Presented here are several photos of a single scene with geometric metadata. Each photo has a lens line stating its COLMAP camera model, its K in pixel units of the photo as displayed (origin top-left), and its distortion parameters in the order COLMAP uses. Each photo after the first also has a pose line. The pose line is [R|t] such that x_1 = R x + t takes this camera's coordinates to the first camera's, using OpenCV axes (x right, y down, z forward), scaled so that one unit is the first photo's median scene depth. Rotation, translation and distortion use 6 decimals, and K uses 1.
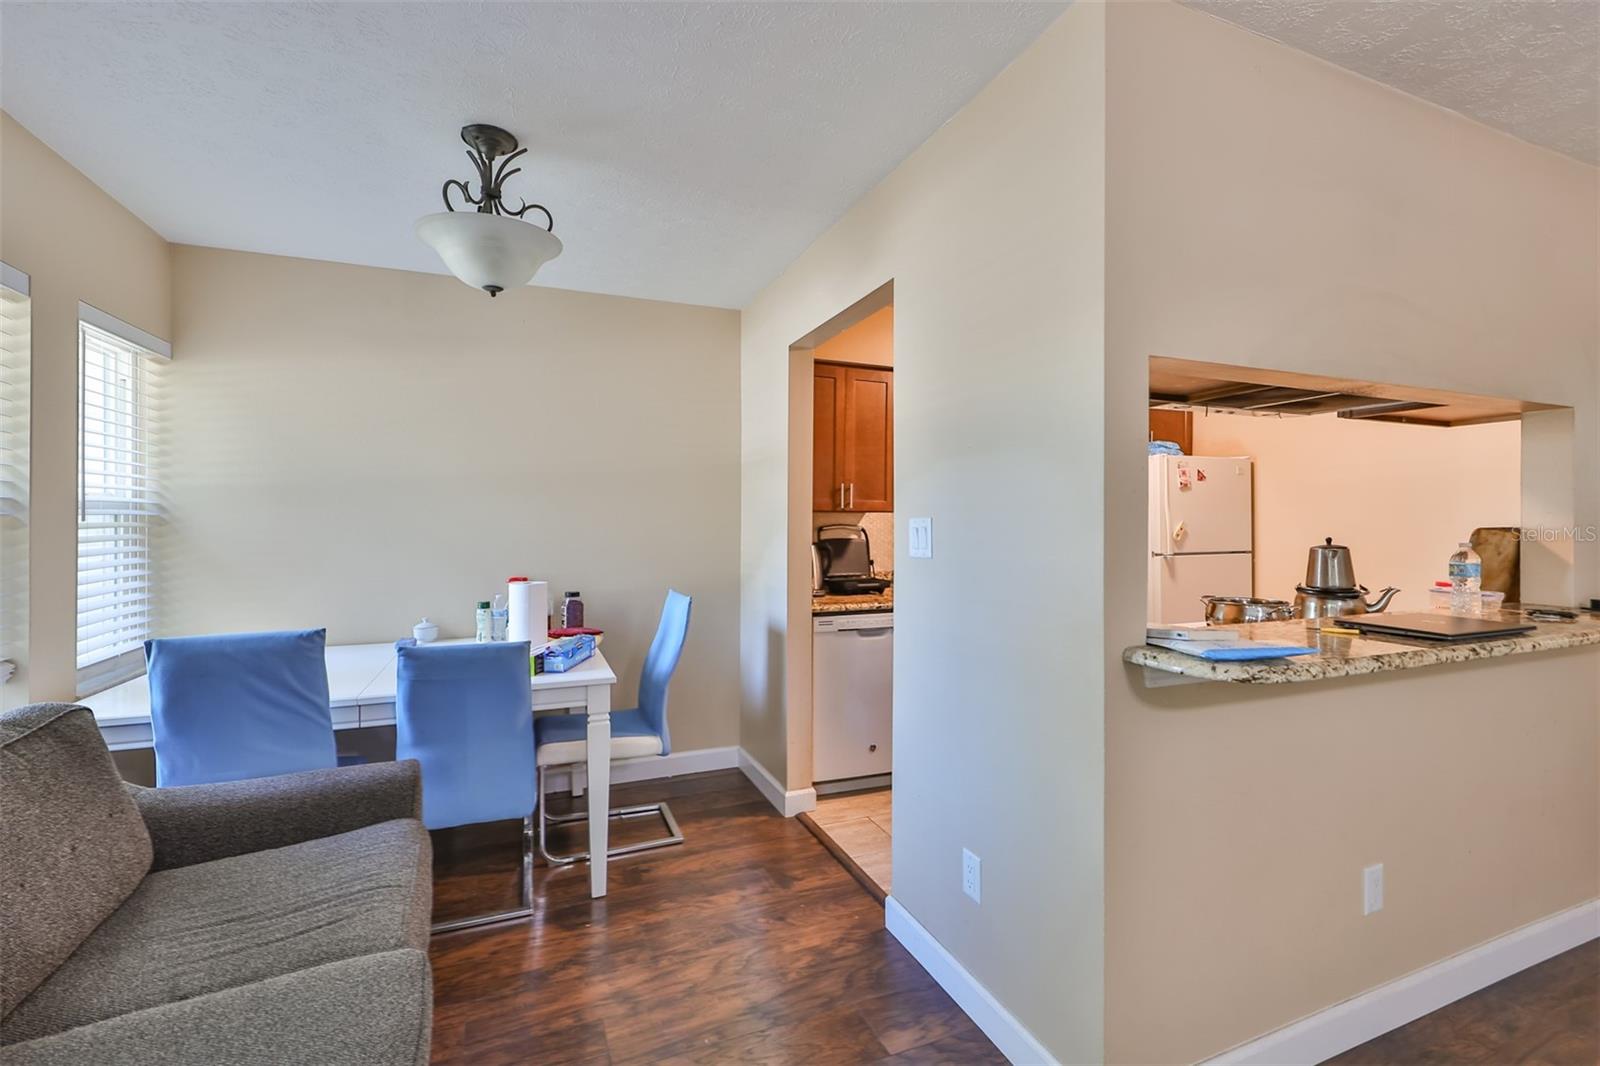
lens RADIAL K [[662.9, 0, 779.8], [0, 662.9, 525.7], [0, 0, 1]] dist [-0.006659, -0.000083]
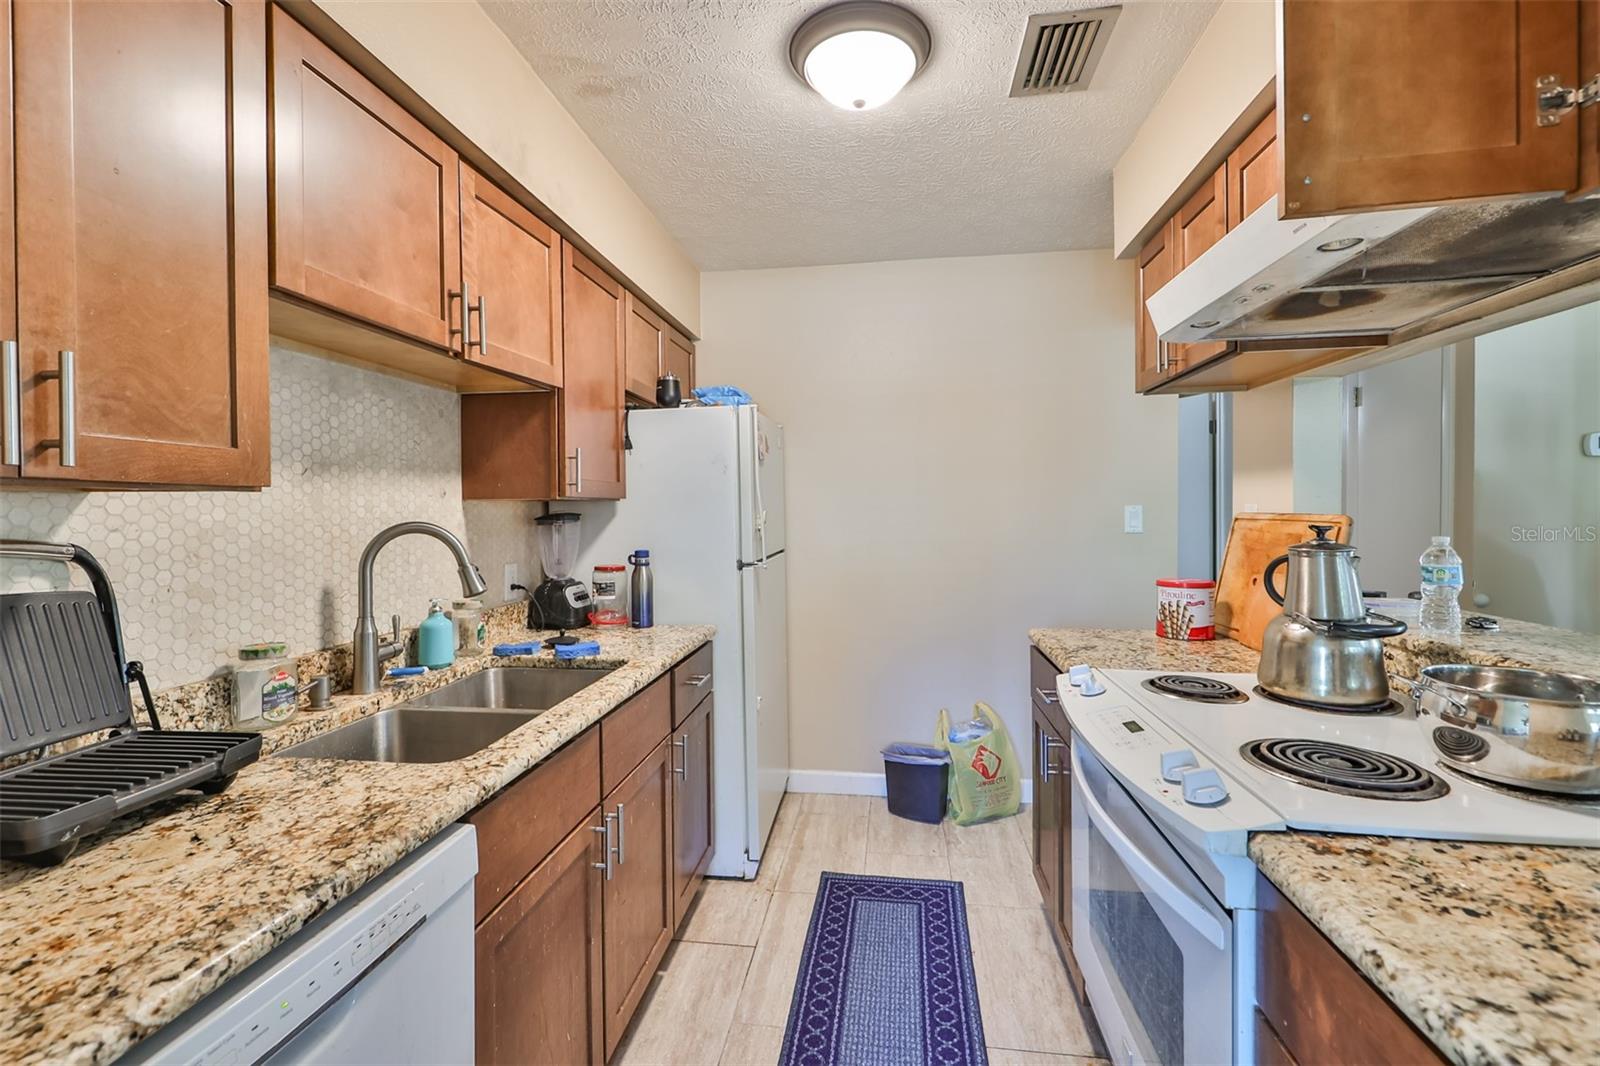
lens RADIAL K [[690.7, 0, 796.4], [0, 690.7, 519.0], [0, 0, 1]] dist [0.001902, 0.000208]
pose [[0.492412, -0.019452, 0.870145, 0.031771], [0.014414, 0.999795, 0.014194, -0.010199], [-0.870243, 0.005553, 0.492591, 0.792533]]
